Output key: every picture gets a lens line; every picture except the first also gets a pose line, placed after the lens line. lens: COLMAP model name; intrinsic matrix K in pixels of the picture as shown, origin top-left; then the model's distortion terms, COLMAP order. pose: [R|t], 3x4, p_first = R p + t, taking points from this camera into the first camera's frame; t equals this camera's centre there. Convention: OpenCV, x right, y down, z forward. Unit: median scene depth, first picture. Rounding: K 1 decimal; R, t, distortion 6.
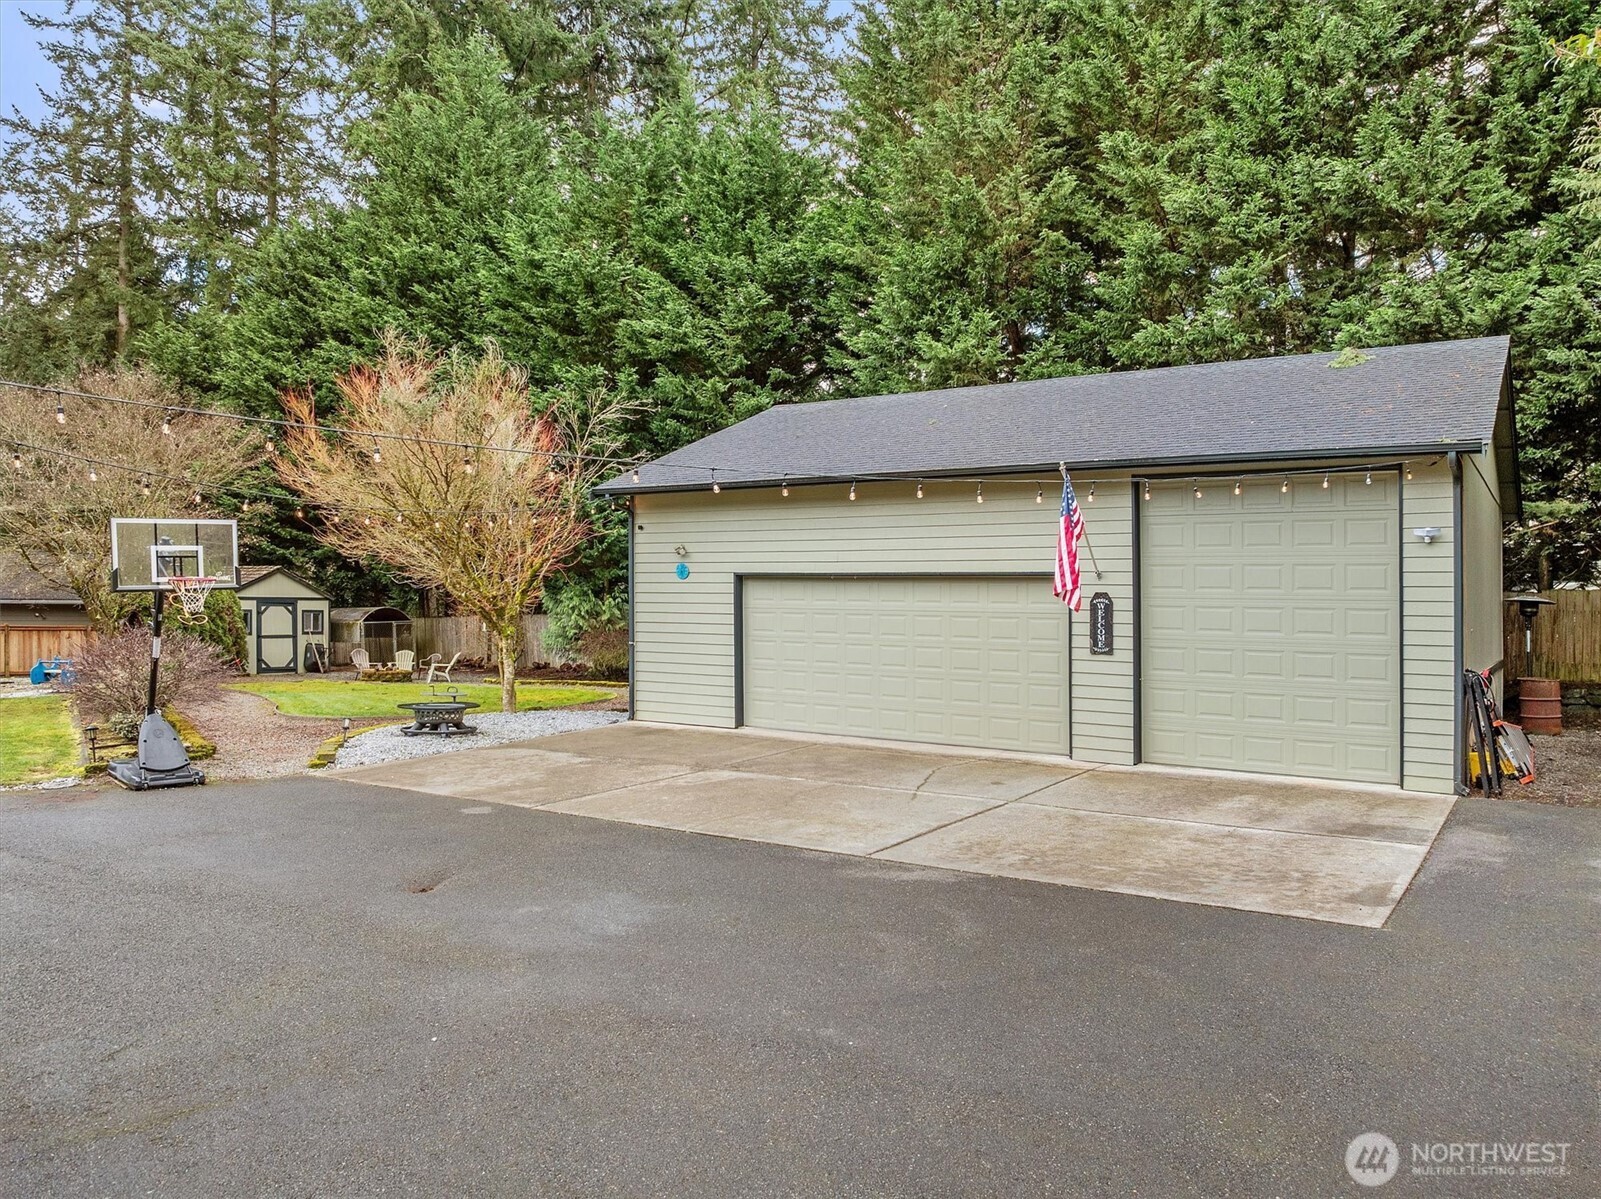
lens RADIAL K [[1159.0, 0, 800.5], [0, 1159.0, 599.5], [0, 0, 1]] dist [-0.055872, 0.031152]
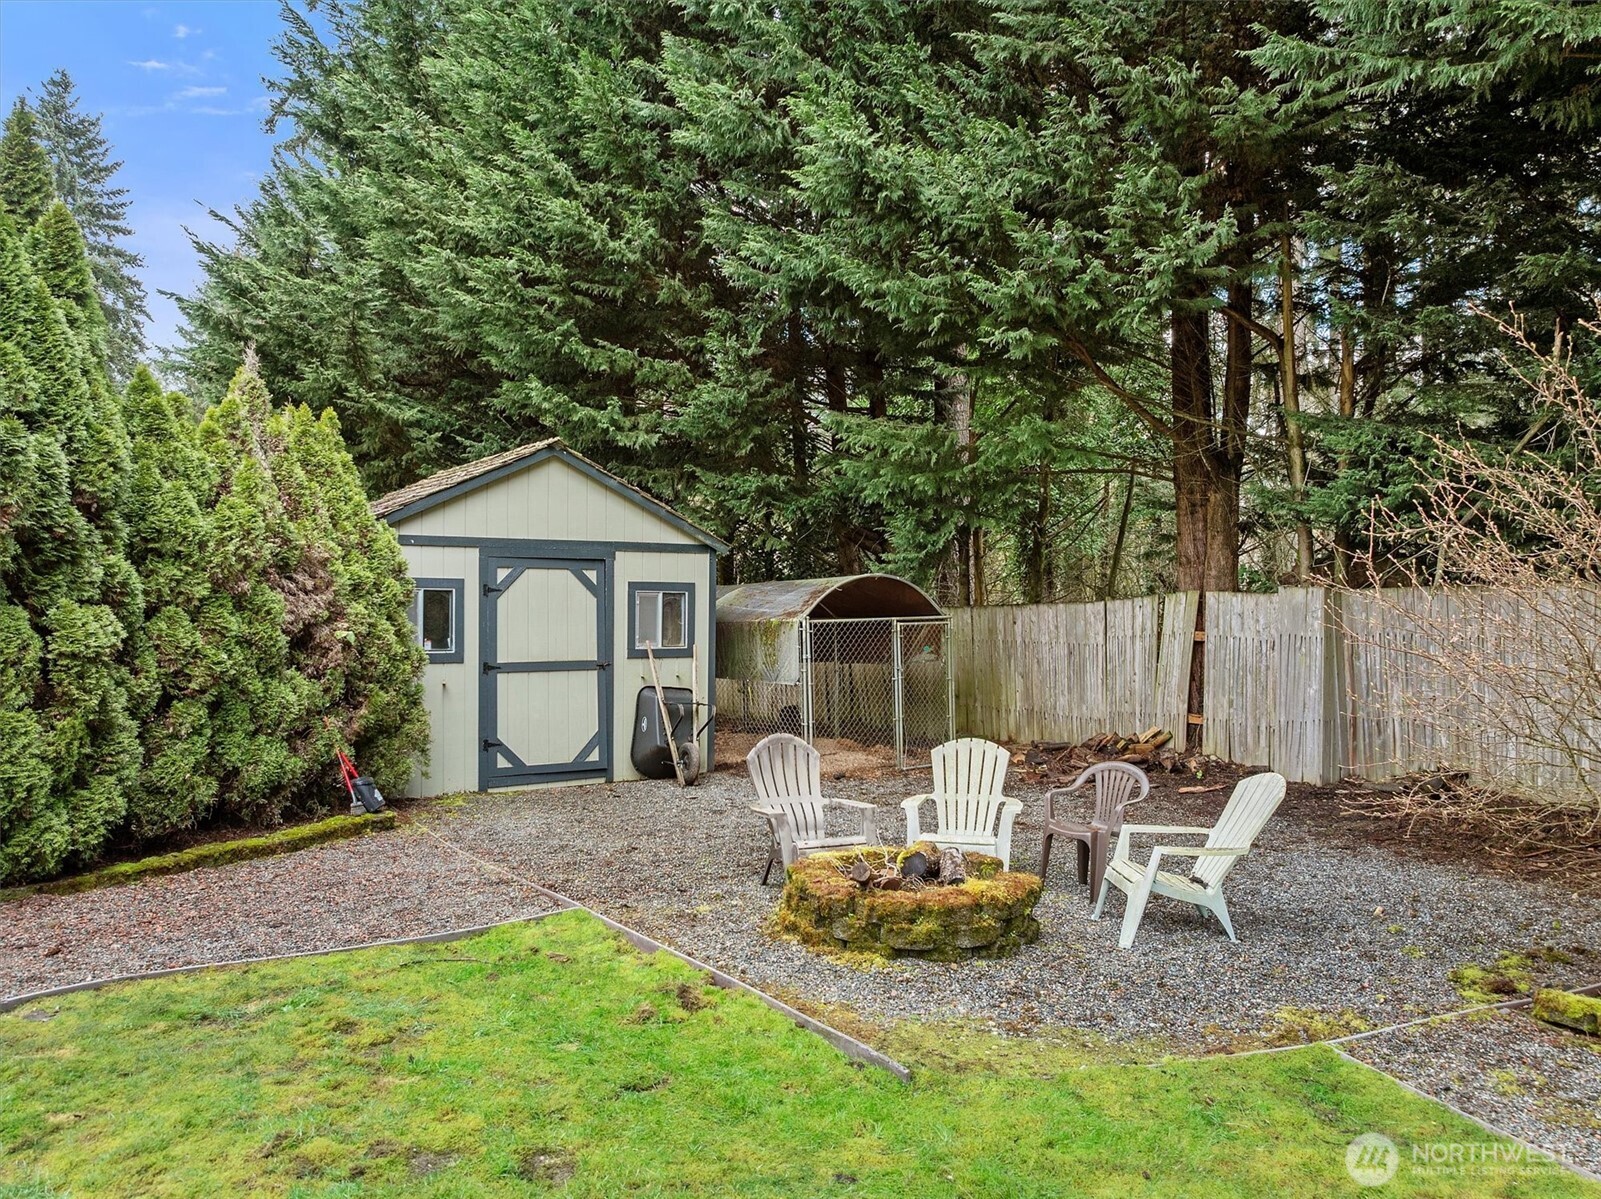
lens RADIAL K [[1159.0, 0, 800.5], [0, 1159.0, 599.5], [0, 0, 1]] dist [-0.055872, 0.031152]
pose [[0.936608, 0.006054, -0.350327, -0.277697], [-0.001159, 0.999899, 0.014180, 0.009516], [0.350378, -0.012875, 0.936520, 0.718609]]
